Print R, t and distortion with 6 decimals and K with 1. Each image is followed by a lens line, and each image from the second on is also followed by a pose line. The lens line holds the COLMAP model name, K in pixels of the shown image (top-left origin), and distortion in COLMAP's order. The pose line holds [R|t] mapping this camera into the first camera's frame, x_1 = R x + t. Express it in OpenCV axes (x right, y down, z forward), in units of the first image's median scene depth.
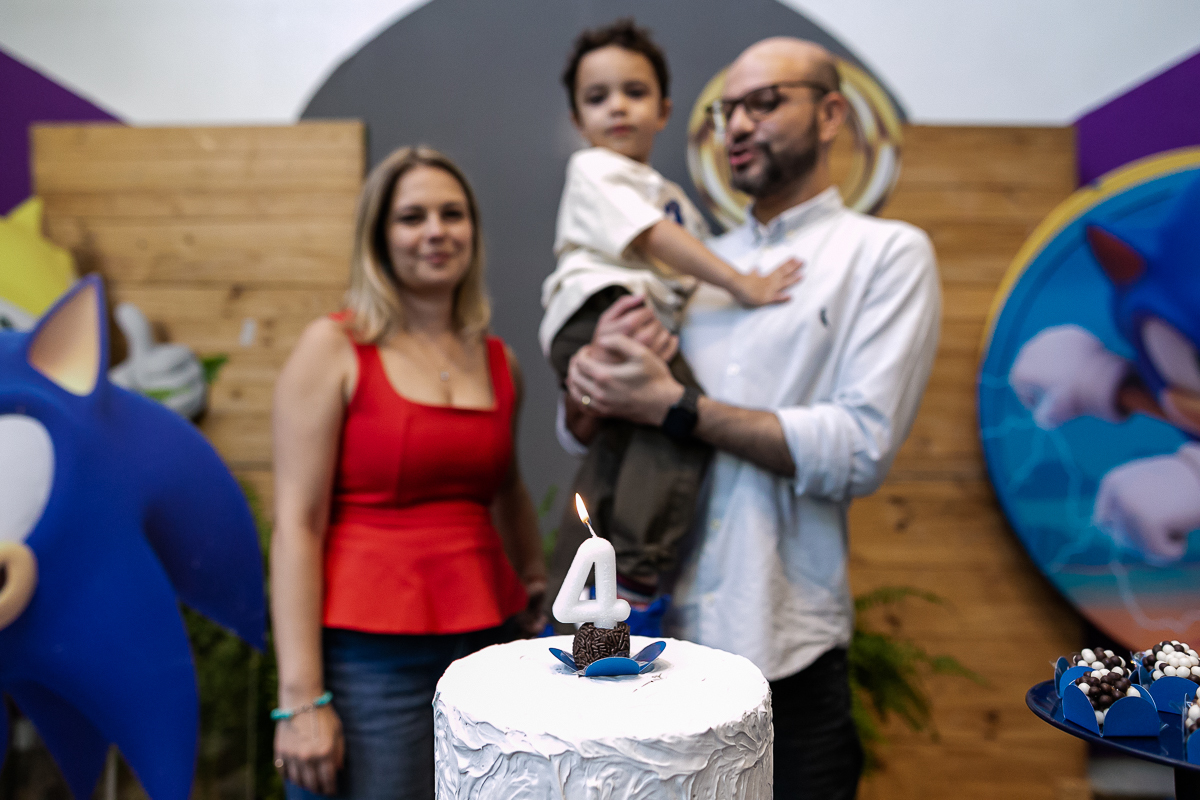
lens RADIAL K [[844.7, 0, 581.5], [0, 844.7, 385.7], [0, 0, 1]] dist [-0.057283, 0.044809]
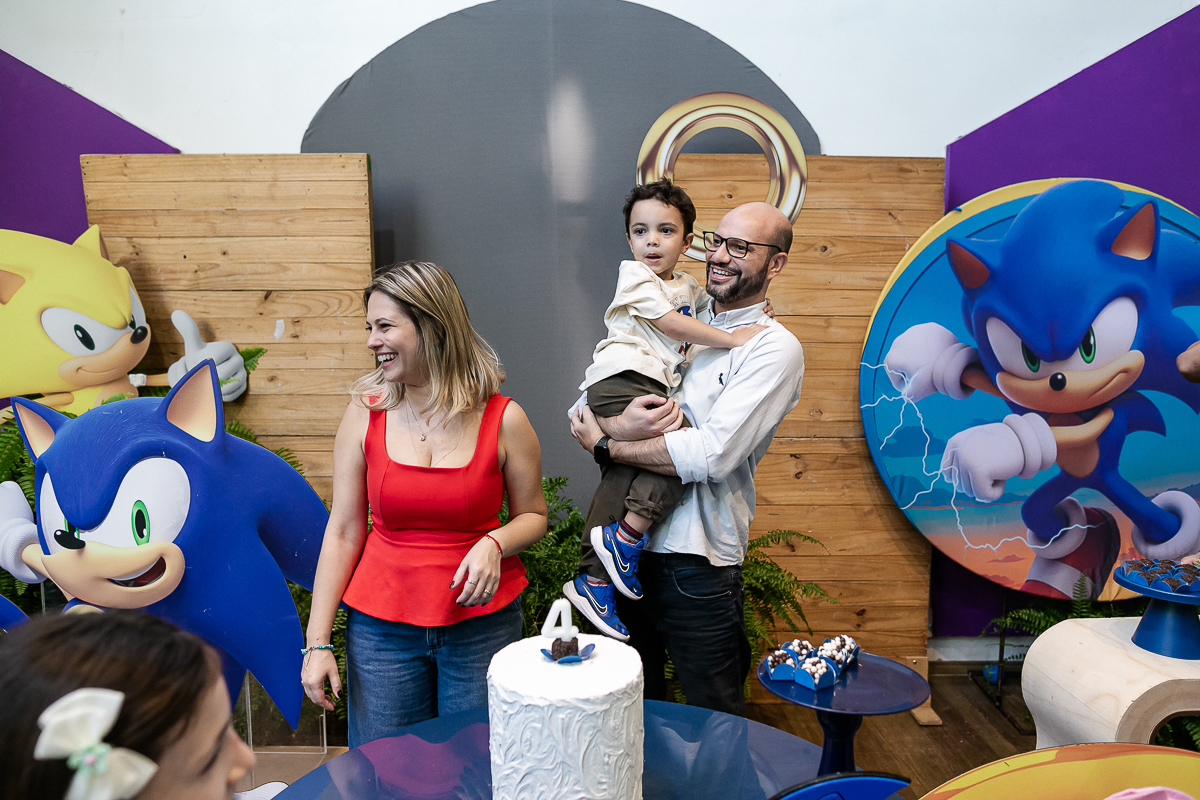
lens RADIAL K [[844.7, 0, 603.0], [0, 844.7, 380.6], [0, 0, 1]] dist [-0.057283, 0.044809]
pose [[0.998199, -0.015907, 0.057851, 0.002131], [0.007292, 0.989230, 0.146190, -0.181330], [-0.059553, -0.145505, 0.987564, -0.272896]]
